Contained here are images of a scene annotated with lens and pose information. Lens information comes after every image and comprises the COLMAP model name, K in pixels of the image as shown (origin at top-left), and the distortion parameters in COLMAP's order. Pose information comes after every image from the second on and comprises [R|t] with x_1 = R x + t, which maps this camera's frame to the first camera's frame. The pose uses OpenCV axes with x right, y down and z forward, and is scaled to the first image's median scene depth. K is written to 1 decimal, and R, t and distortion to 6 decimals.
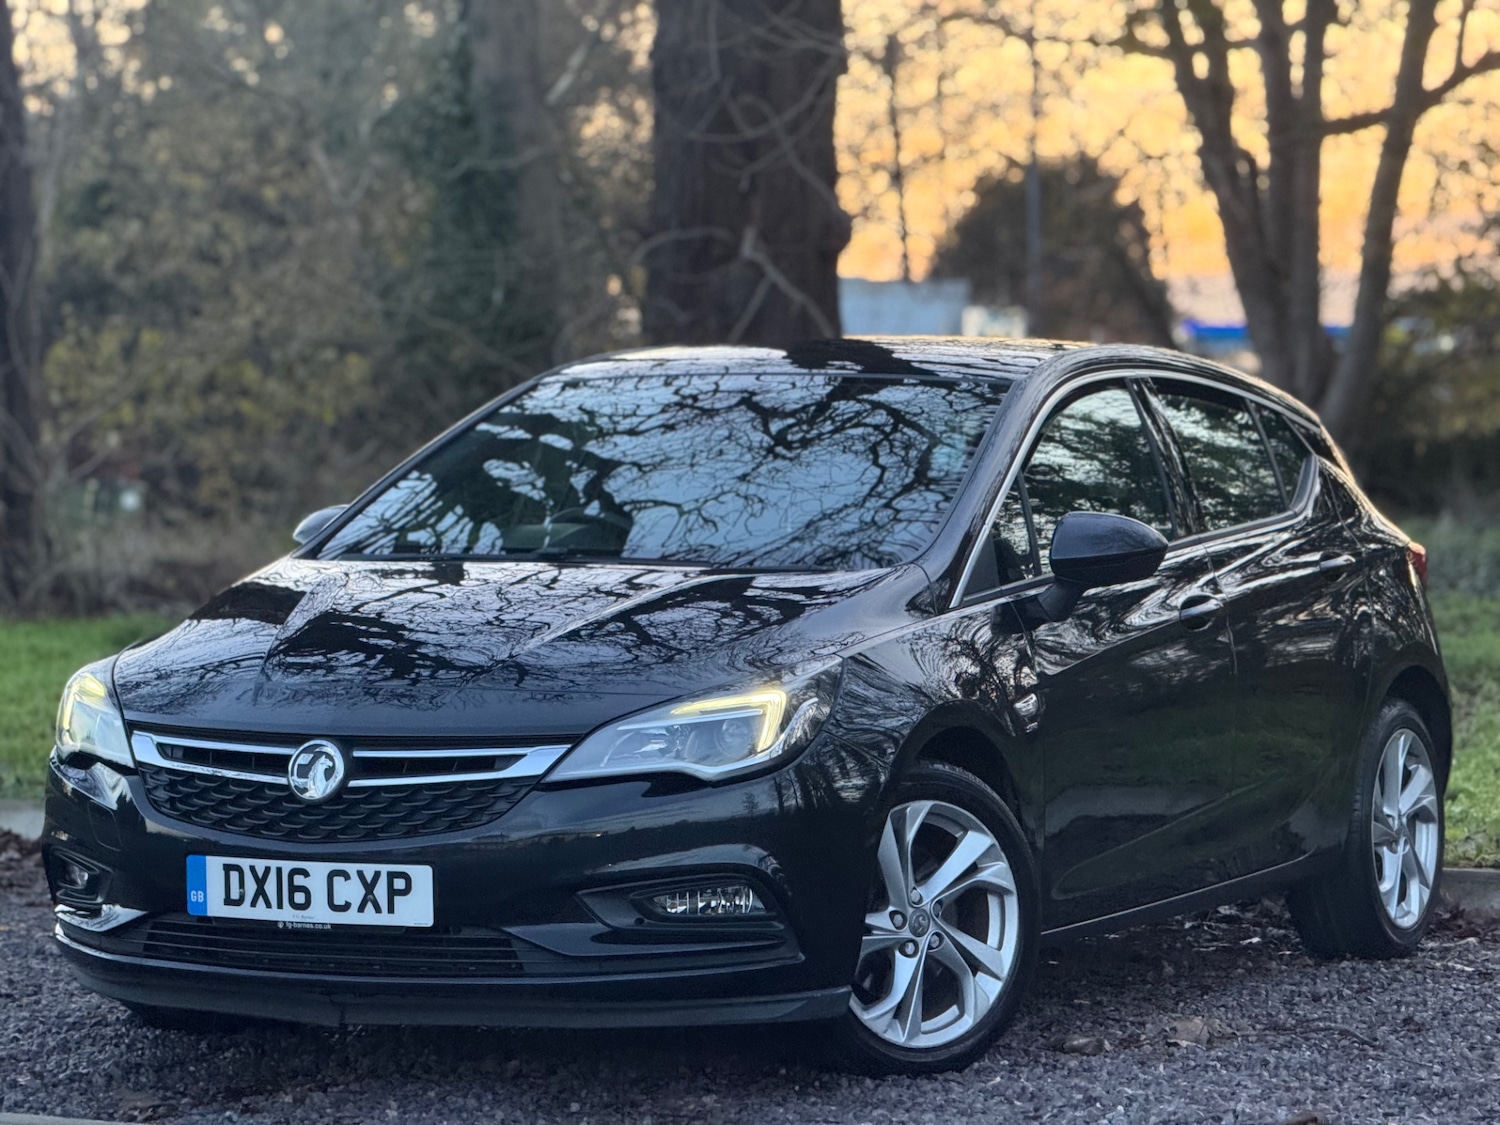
lens RADIAL K [[5217.8, 0, 750.0], [0, 5217.8, 562.5], [0, 0, 1]] dist [0.154455, 2.507440]
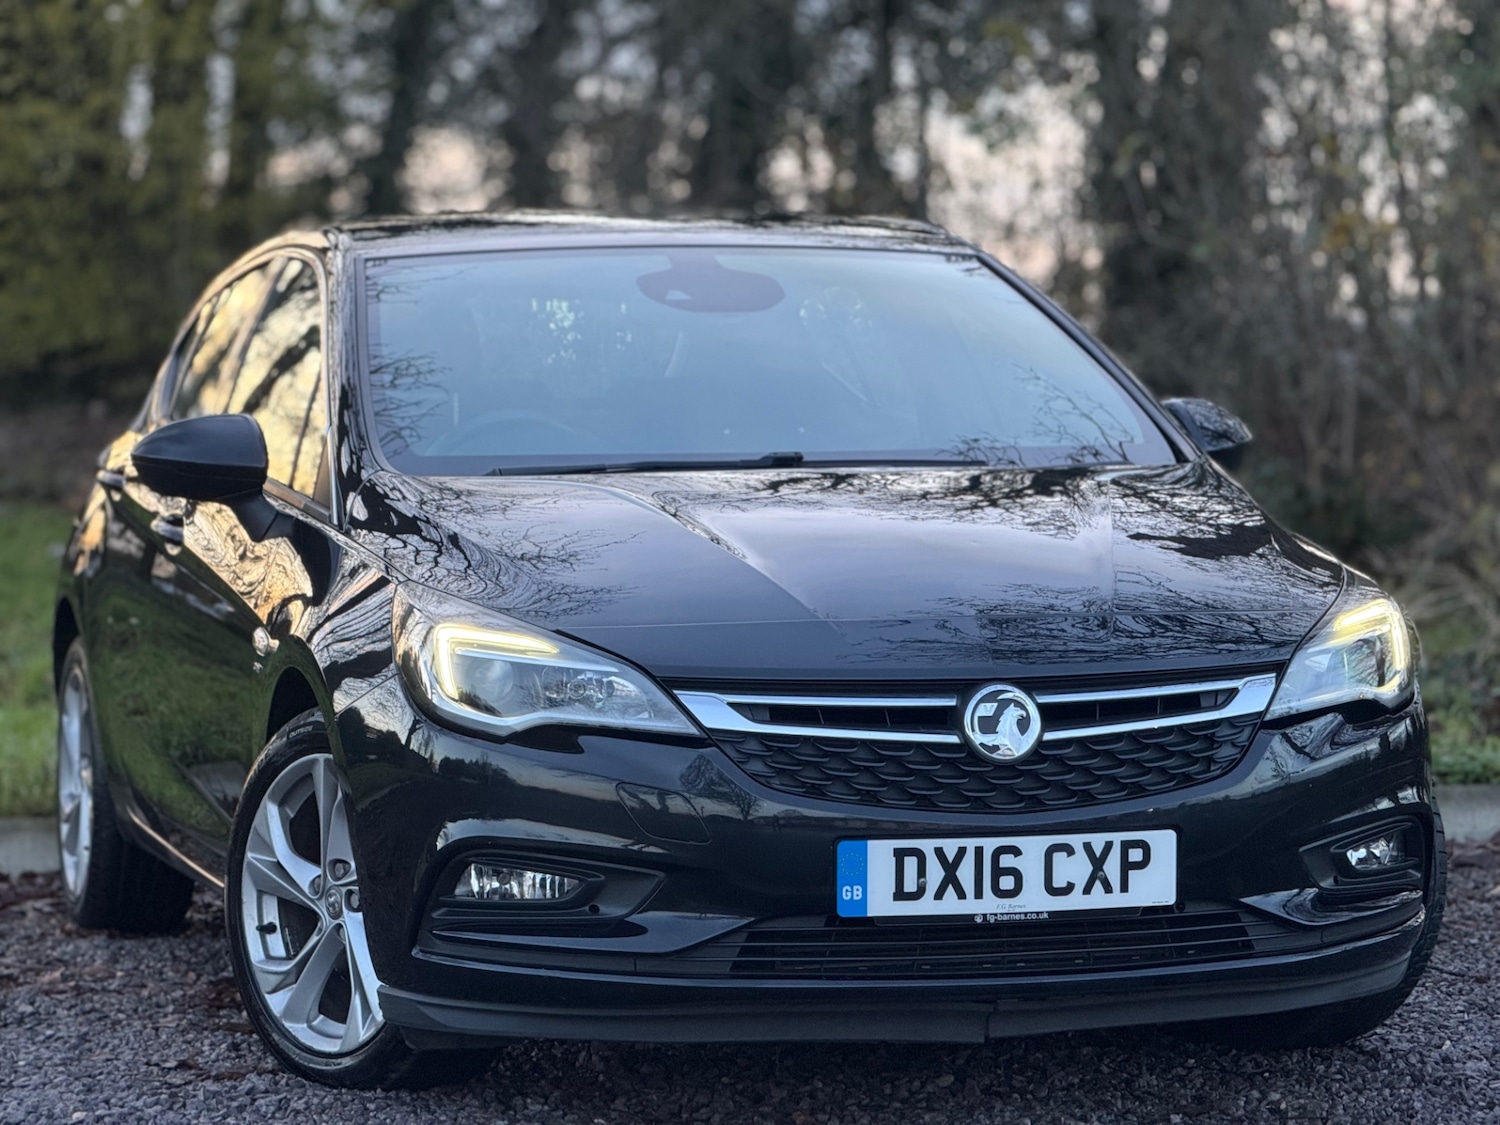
lens RADIAL K [[5217.8, 0, 750.0], [0, 5217.8, 562.5], [0, 0, 1]] dist [0.154455, 2.507440]
pose [[0.756733, -0.035620, 0.652753, -0.627832], [0.030393, 0.999352, 0.019299, -0.001326], [-0.653017, 0.005235, 0.757325, 0.416573]]
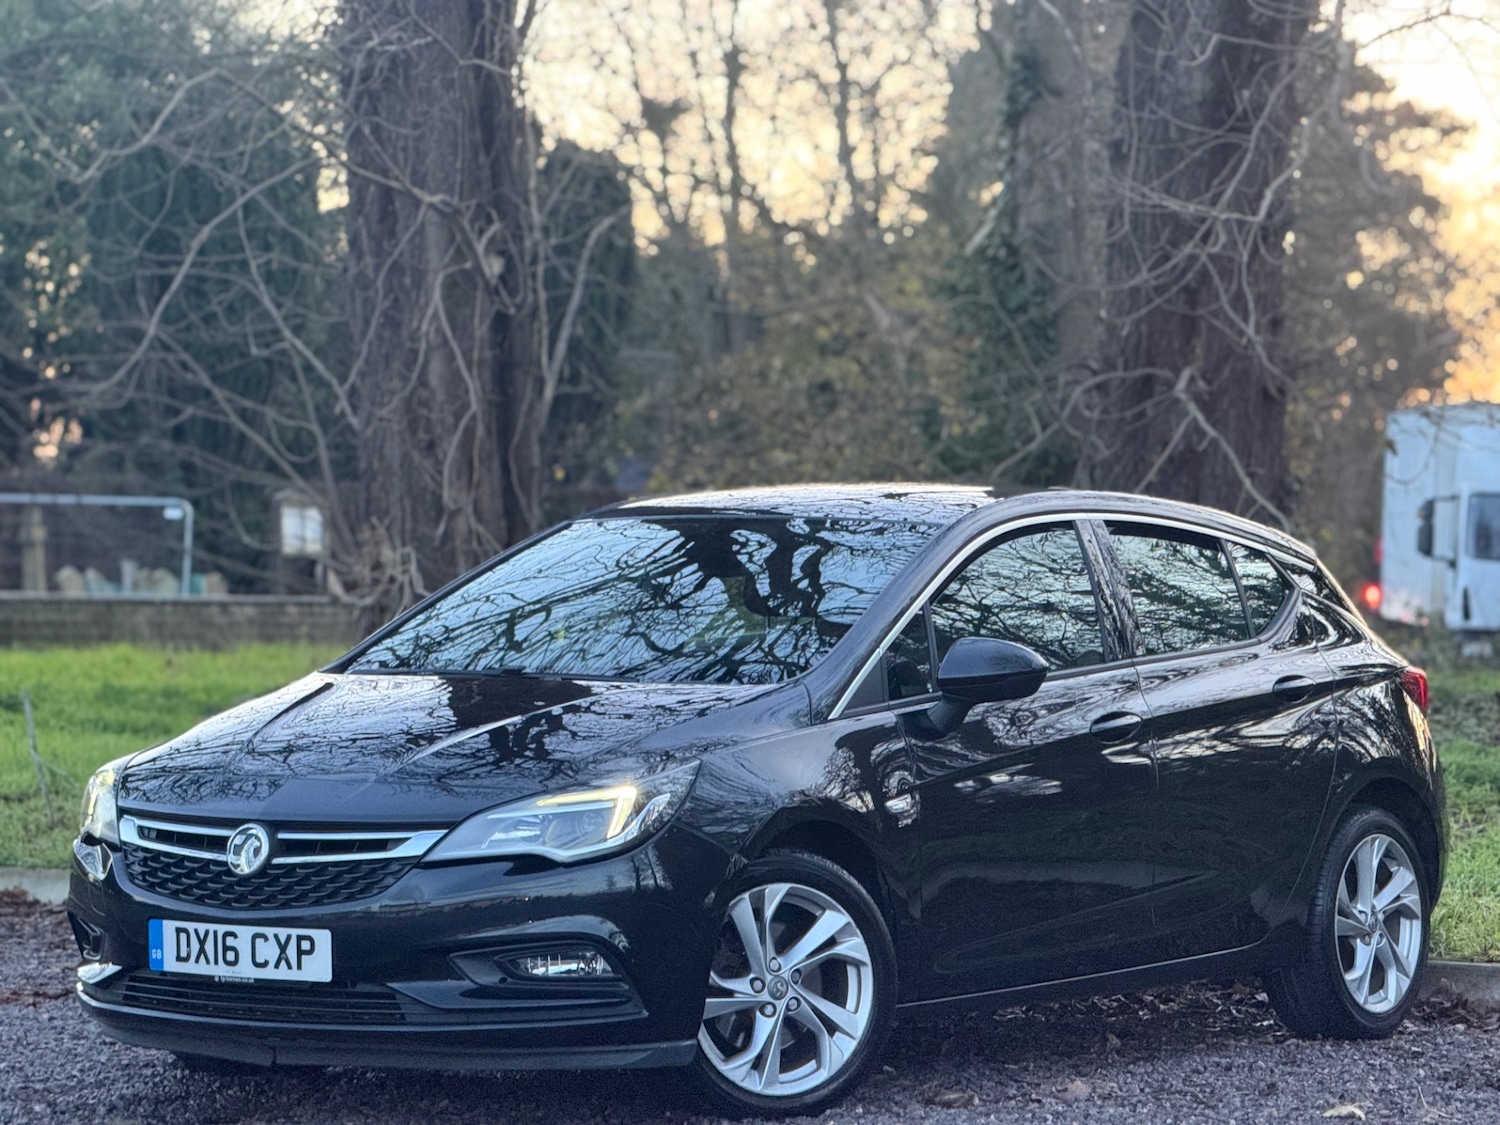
lens RADIAL K [[5217.8, 0, 750.0], [0, 5217.8, 562.5], [0, 0, 1]] dist [0.154455, 2.507440]
pose [[0.986987, 0.004573, -0.160737, 0.220344], [-0.008321, 0.999709, -0.022654, 0.000330], [0.160587, 0.023697, 0.986737, -0.161215]]
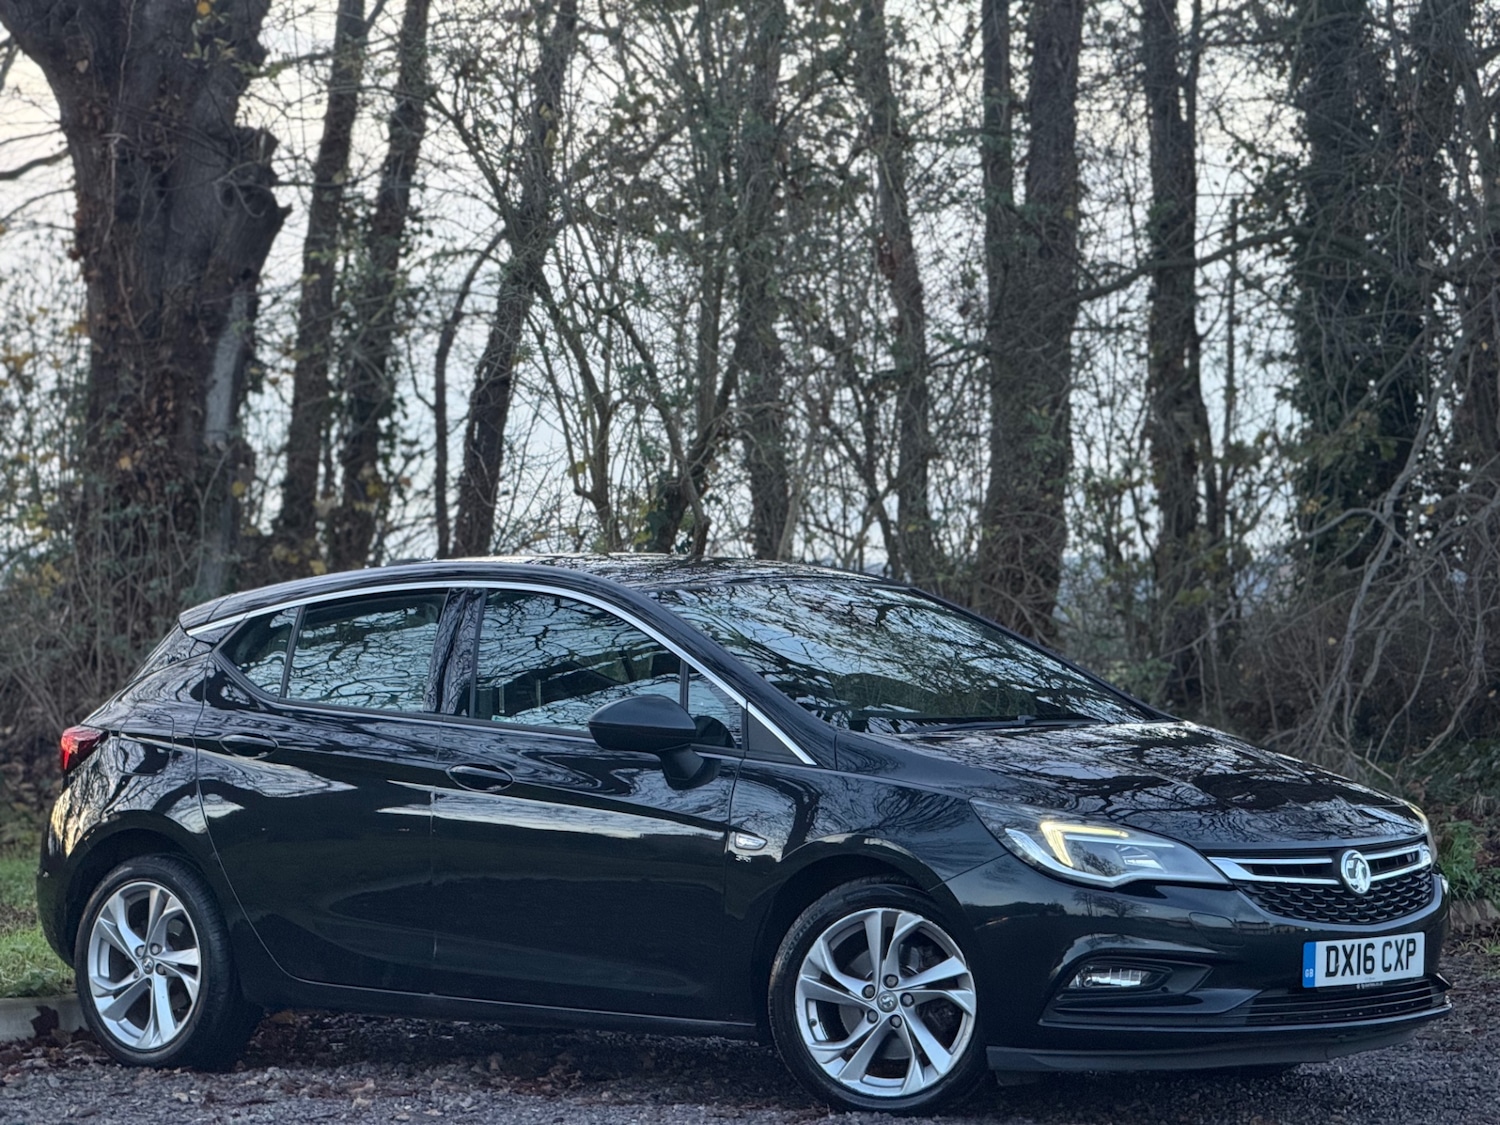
lens RADIAL K [[5217.8, 0, 750.0], [0, 5217.8, 562.5], [0, 0, 1]] dist [0.154455, 2.507440]
pose [[0.269184, 0.001905, 0.963087, -1.436812], [0.034352, 0.999343, -0.011578, -0.030642], [-0.962476, 0.036201, 0.268942, 0.774376]]
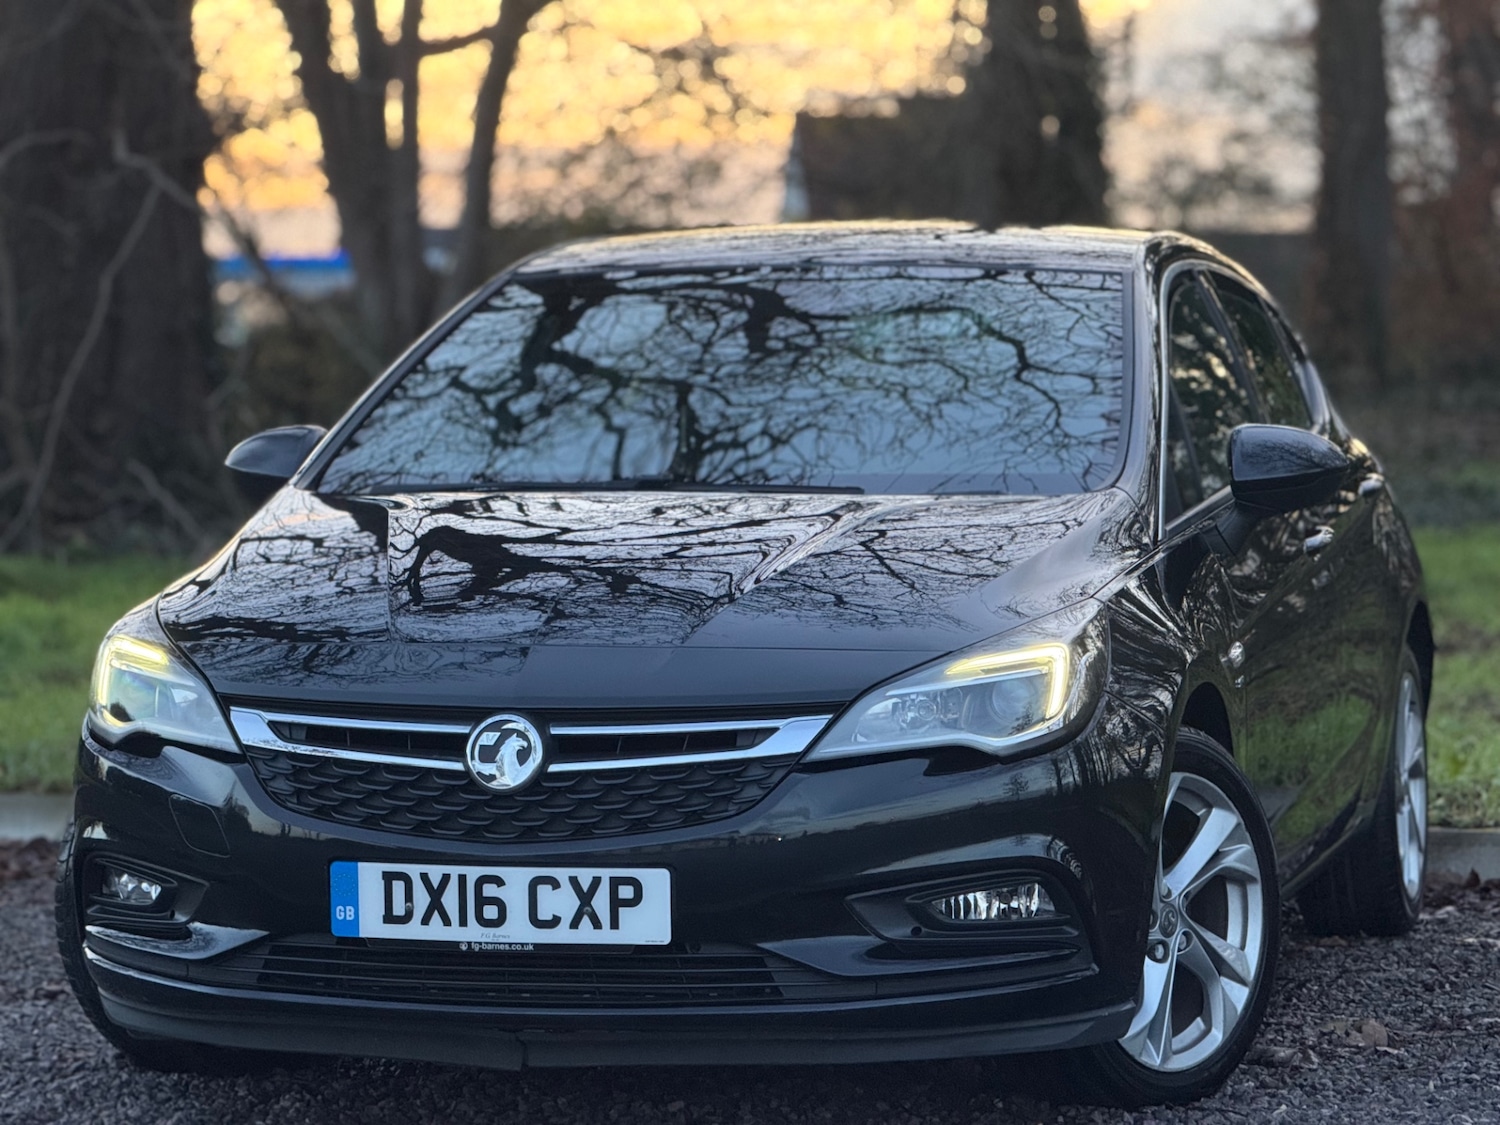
lens RADIAL K [[5217.8, 0, 750.0], [0, 5217.8, 562.5], [0, 0, 1]] dist [0.154455, 2.507440]
pose [[0.979500, -0.013223, 0.201011, -0.204935], [0.010696, 0.999850, 0.013653, 0.000150], [-0.201162, -0.011223, 0.979494, 0.207455]]
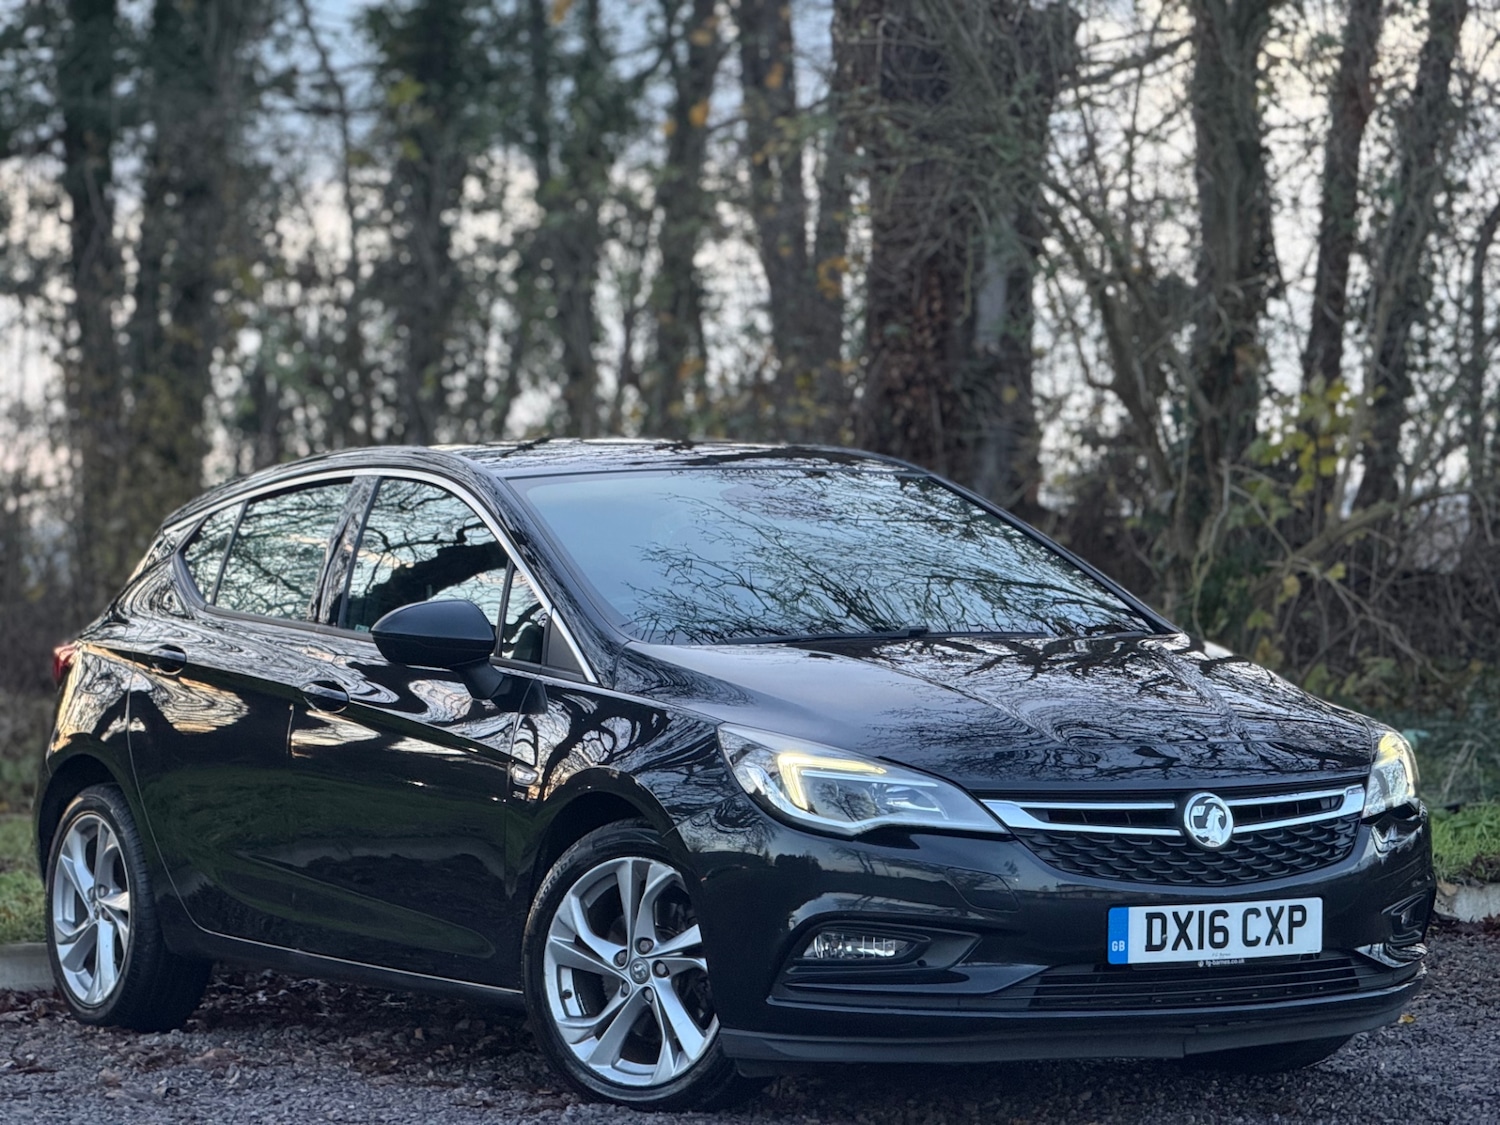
lens RADIAL K [[5217.8, 0, 750.0], [0, 5217.8, 562.5], [0, 0, 1]] dist [0.154455, 2.507440]
pose [[0.553730, -0.010163, 0.832634, -1.037458], [0.034441, 0.999349, -0.010707, -0.005697], [-0.831984, 0.034606, 0.553720, 0.468722]]
